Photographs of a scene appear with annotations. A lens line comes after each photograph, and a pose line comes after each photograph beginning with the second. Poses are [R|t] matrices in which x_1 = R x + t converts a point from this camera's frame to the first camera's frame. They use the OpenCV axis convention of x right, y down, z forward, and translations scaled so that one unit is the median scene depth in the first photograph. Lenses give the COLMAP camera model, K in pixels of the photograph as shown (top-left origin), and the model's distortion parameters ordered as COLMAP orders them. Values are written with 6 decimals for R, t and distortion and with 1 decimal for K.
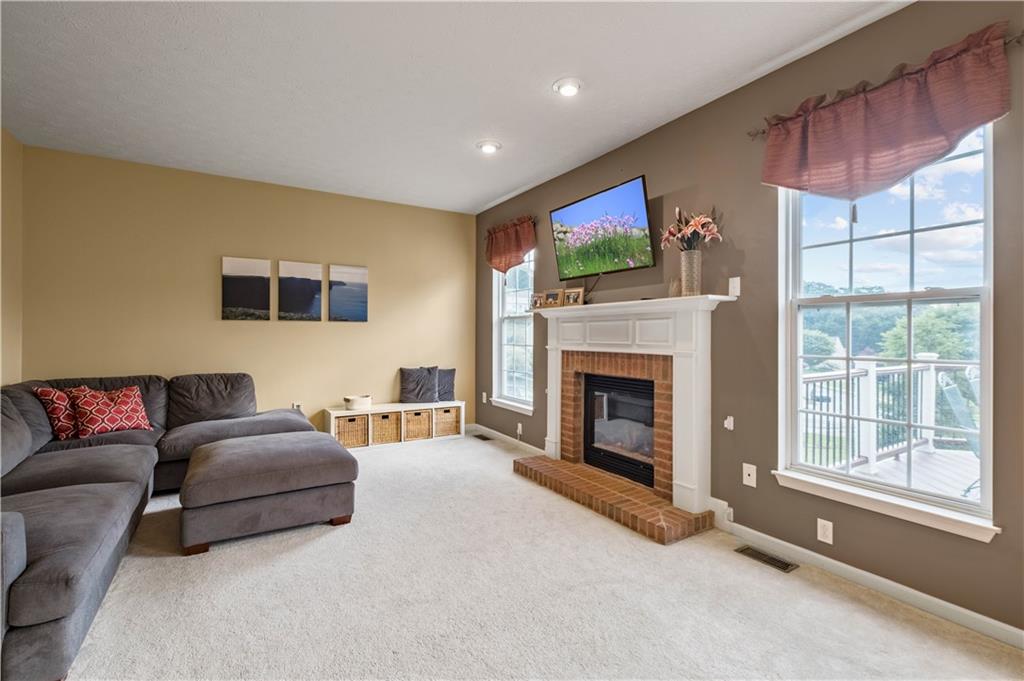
lens RADIAL K [[451.9, 0, 515.5], [0, 451.9, 337.6], [0, 0, 1]] dist [0.001043, 0.000580]
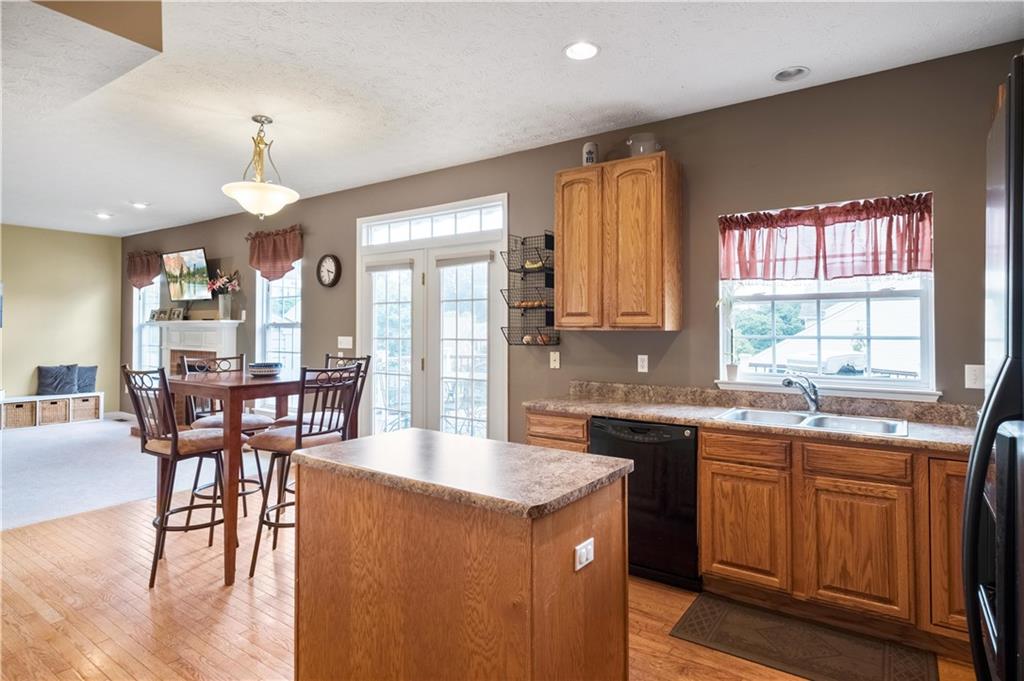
lens RADIAL K [[552.4, 0, 522.1], [0, 552.4, 334.1], [0, 0, 1]] dist [0.002962, 0.001372]
pose [[0.916523, 0.002686, 0.399973, 0.344396], [-0.001372, 0.999993, -0.003571, -0.013903], [-0.399980, 0.002724, 0.916520, -0.882395]]
